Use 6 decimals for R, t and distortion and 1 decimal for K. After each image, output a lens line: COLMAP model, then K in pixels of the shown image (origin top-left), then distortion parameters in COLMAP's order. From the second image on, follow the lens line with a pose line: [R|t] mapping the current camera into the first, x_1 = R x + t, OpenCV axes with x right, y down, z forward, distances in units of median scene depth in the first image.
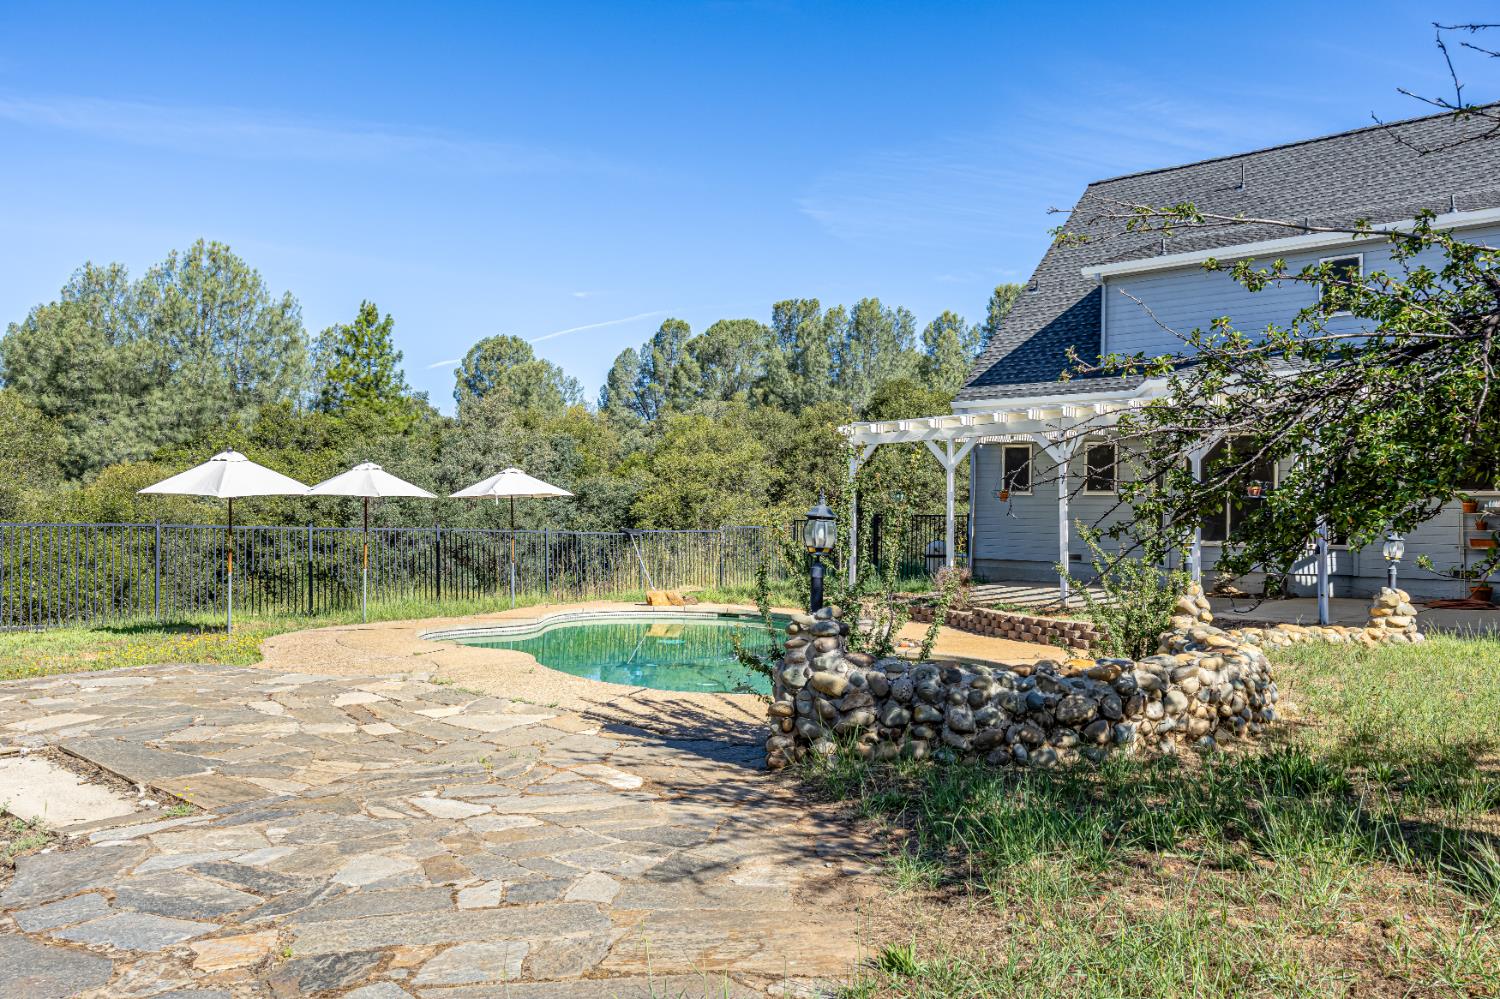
lens RADIAL K [[1178.8, 0, 746.5], [0, 1178.8, 501.0], [0, 0, 1]] dist [0.001888, -0.015806]
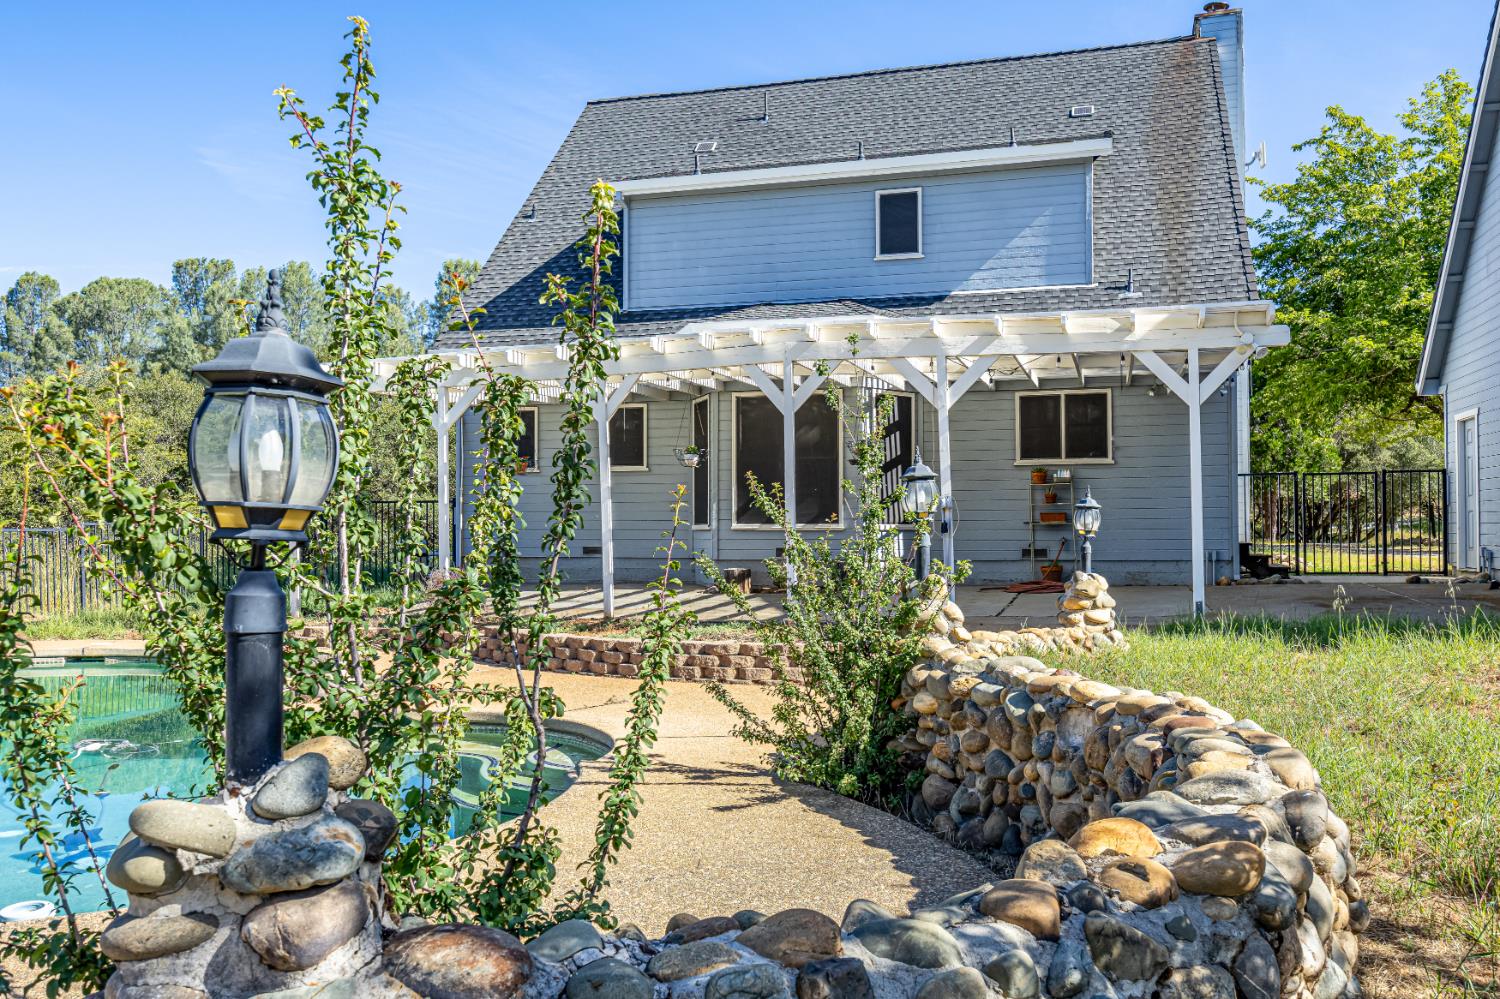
lens RADIAL K [[1178.8, 0, 768.3], [0, 1178.8, 497.5], [0, 0, 1]] dist [0.001888, -0.015806]
pose [[0.884344, -0.012718, 0.466662, 0.013474], [0.013613, 0.999906, 0.001453, 0.013014], [-0.466637, 0.005068, 0.884434, 0.246596]]
